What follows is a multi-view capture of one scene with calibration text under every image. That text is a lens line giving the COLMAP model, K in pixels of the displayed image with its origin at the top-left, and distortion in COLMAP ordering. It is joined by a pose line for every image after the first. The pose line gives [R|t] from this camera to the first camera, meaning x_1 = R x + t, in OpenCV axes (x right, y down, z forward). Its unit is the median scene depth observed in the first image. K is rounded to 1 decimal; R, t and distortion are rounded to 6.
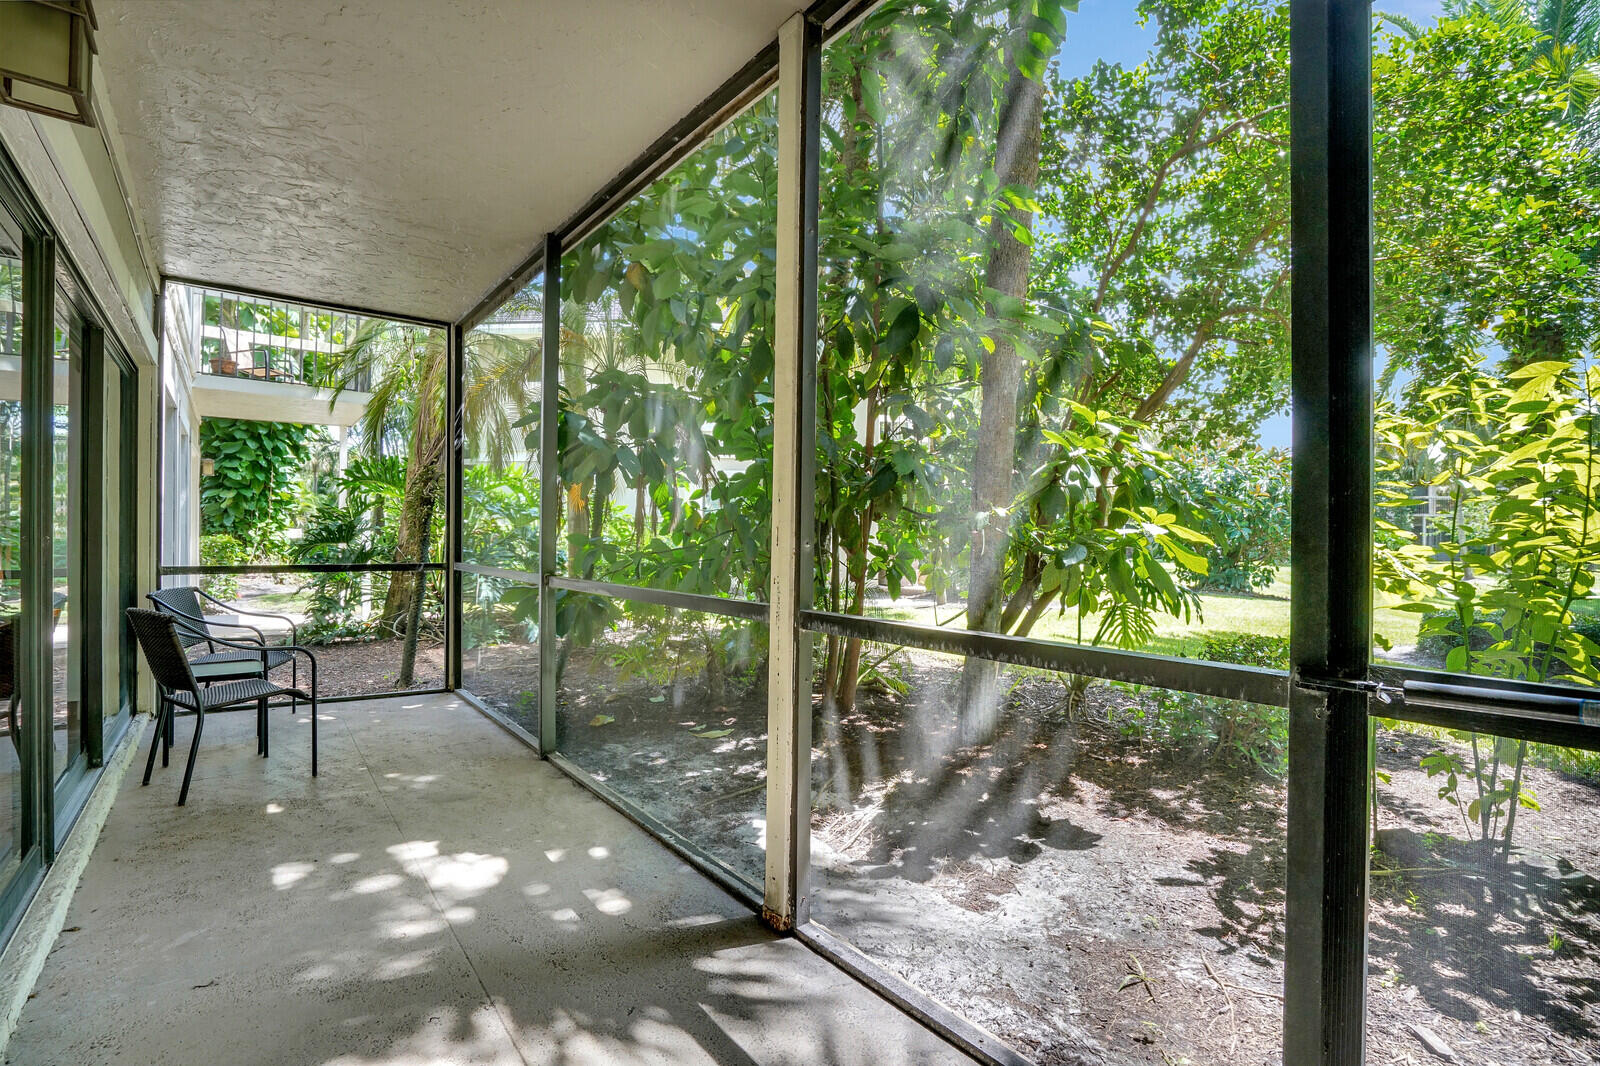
lens RADIAL K [[746.0, 0, 797.2], [0, 746.0, 537.5], [0, 0, 1]] dist [-0.057959, 0.024221]
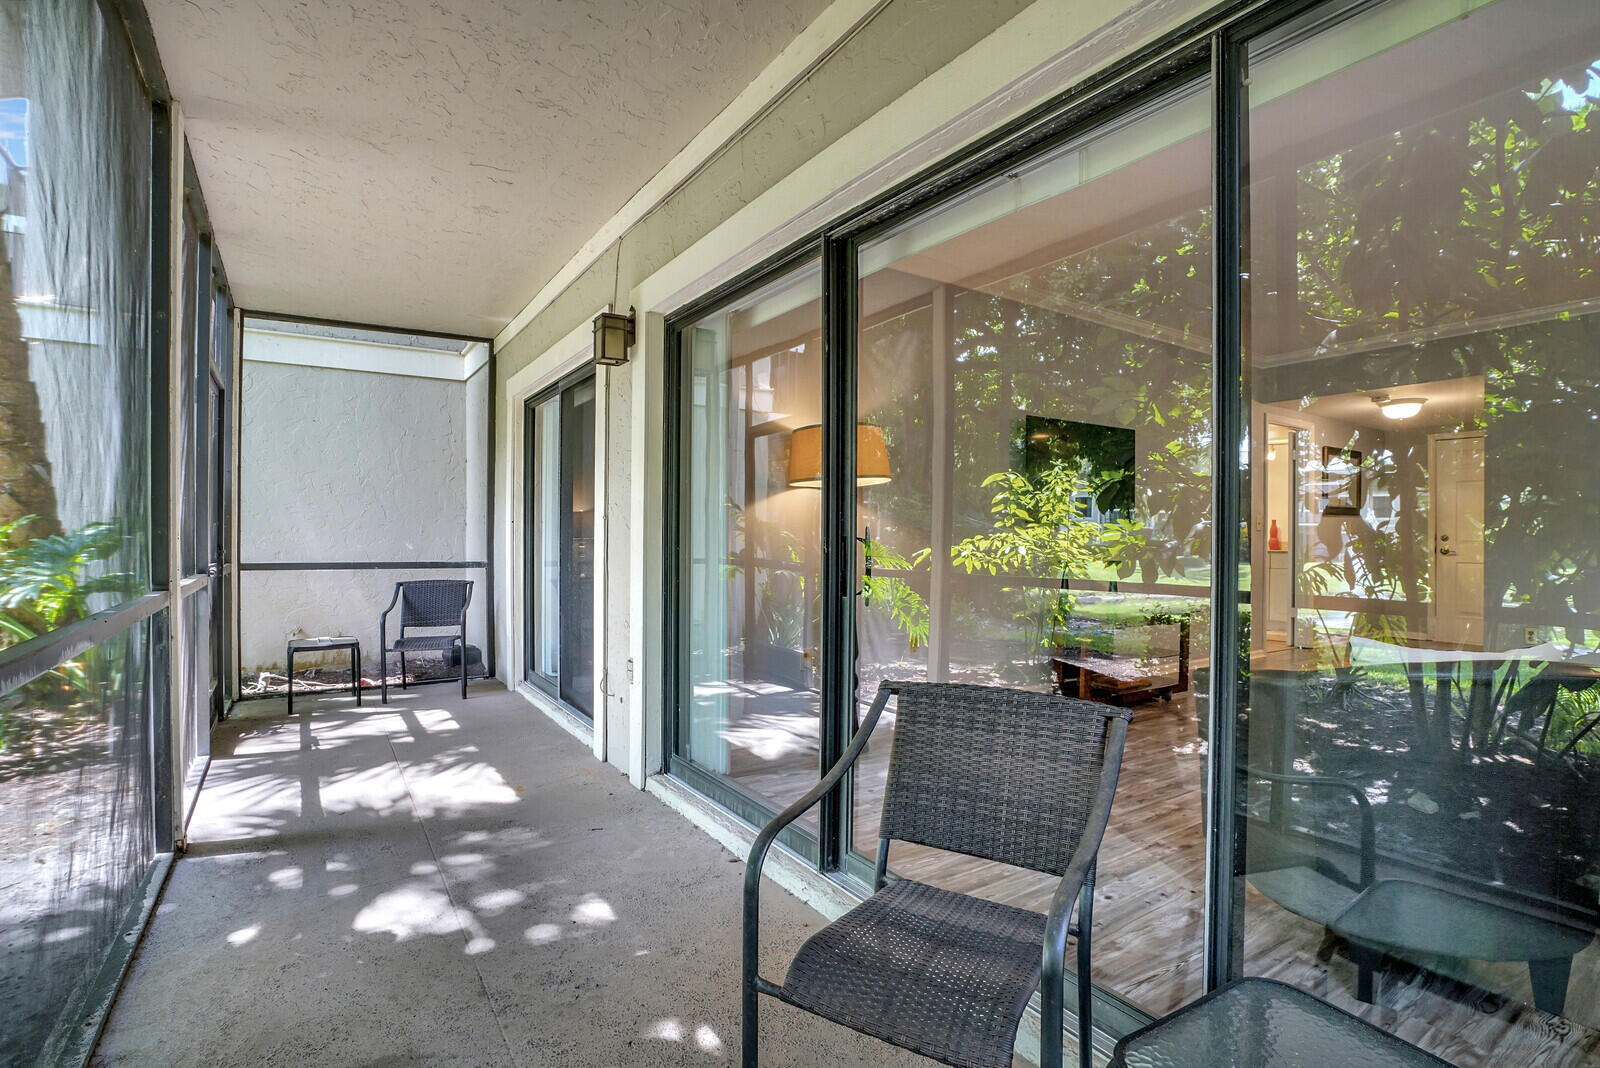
lens RADIAL K [[758.5, 0, 786.1], [0, 758.5, 541.3], [0, 0, 1]] dist [-0.059799, 0.023959]
pose [[-0.995583, -0.013209, 0.092950, -0.865335], [-0.012085, 0.999847, 0.012641, -0.009840], [-0.093102, 0.011462, -0.995591, 1.612108]]
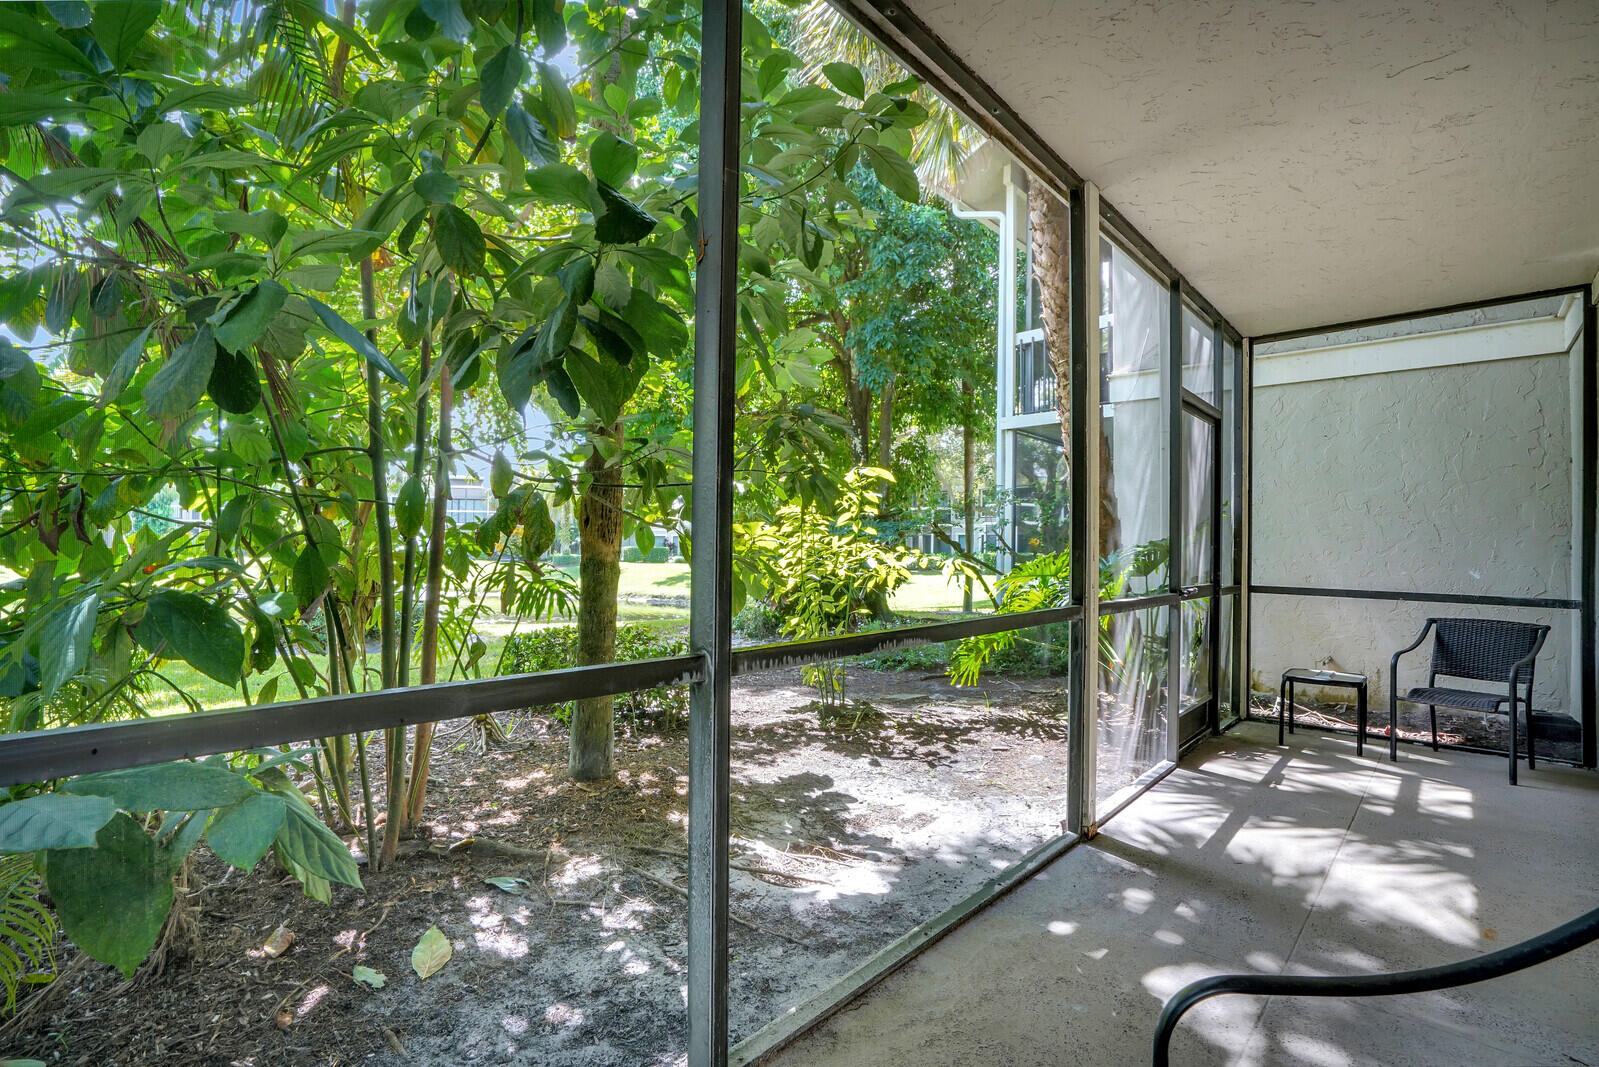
lens RADIAL K [[745.5, 0, 796.7], [0, 745.5, 538.0], [0, 0, 1]] dist [-0.057959, 0.024221]
pose [[-0.164354, 0.001437, 0.986400, -0.984920], [-0.014702, 0.999884, -0.003906, -0.011182], [-0.986292, -0.015144, -0.164314, 1.352554]]
